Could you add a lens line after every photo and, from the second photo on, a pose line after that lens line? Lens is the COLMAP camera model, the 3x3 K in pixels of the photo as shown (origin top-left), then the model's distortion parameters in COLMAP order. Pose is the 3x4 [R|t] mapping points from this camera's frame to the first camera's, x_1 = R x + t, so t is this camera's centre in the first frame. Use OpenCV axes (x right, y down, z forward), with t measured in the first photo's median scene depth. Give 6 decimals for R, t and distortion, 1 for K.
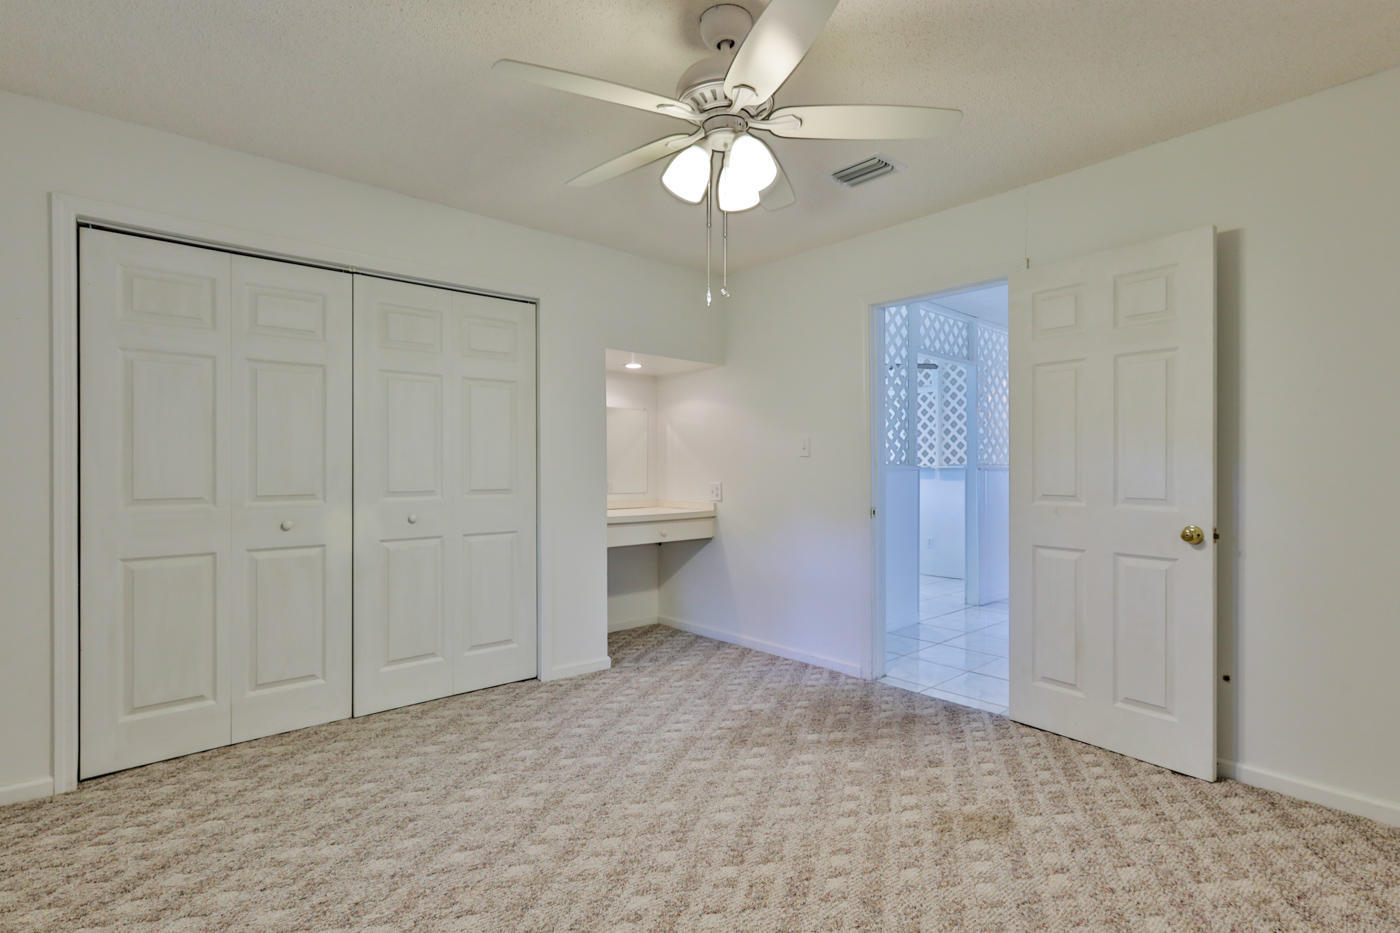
lens RADIAL K [[673.3, 0, 701.6], [0, 673.3, 465.3], [0, 0, 1]] dist [0.003351, 0.000267]
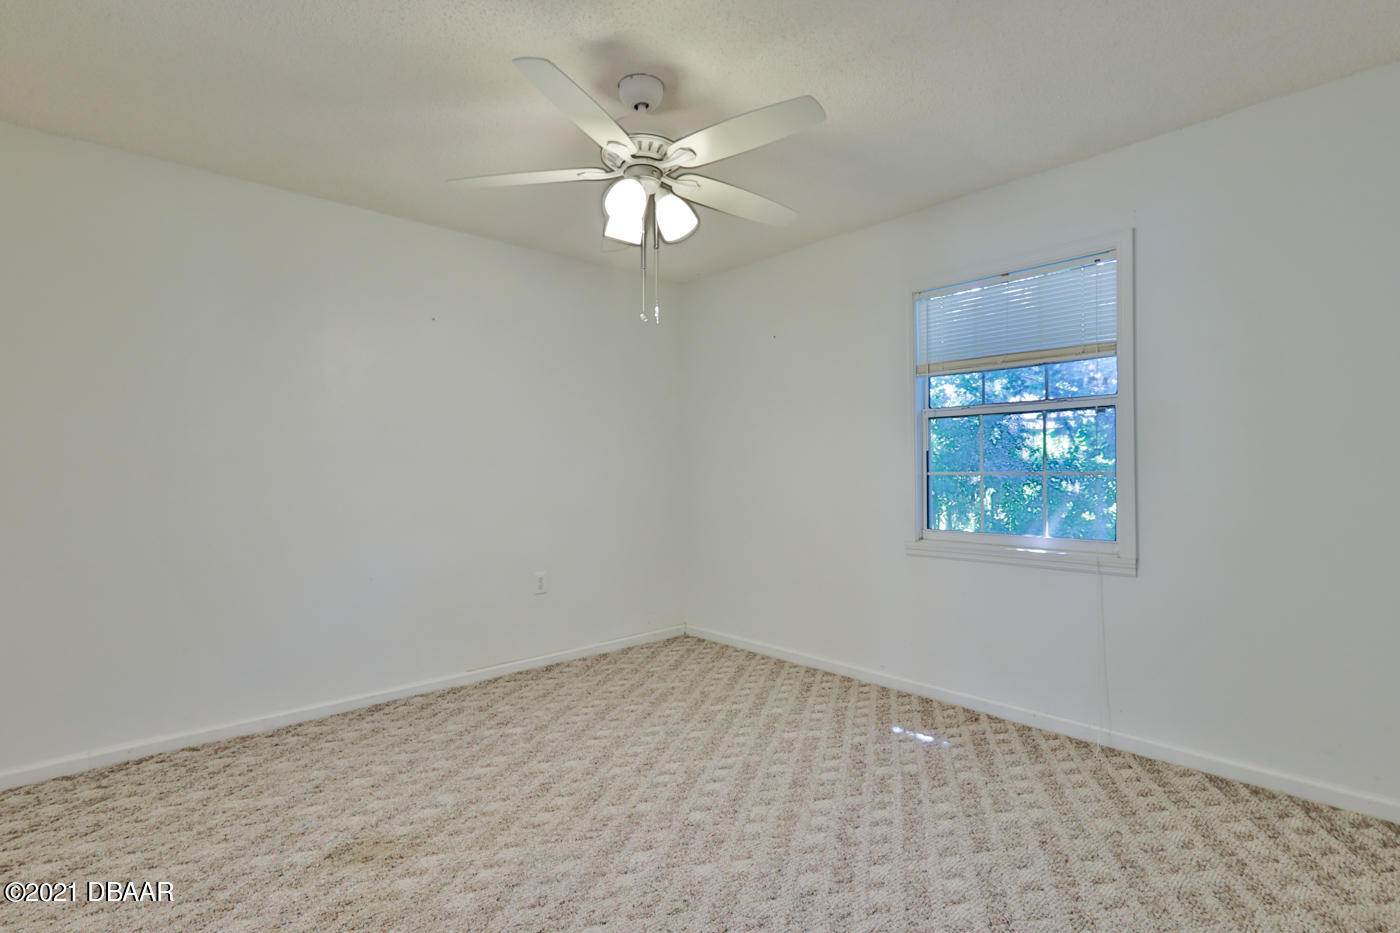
lens RADIAL K [[673.3, 0, 699.4], [0, 673.3, 465.5], [0, 0, 1]] dist [0.003351, 0.000267]
pose [[-0.999777, 0.006671, -0.020031, -0.034263], [0.006759, 0.999968, -0.004313, 0.005029], [0.020001, -0.004448, -0.999790, 1.992467]]
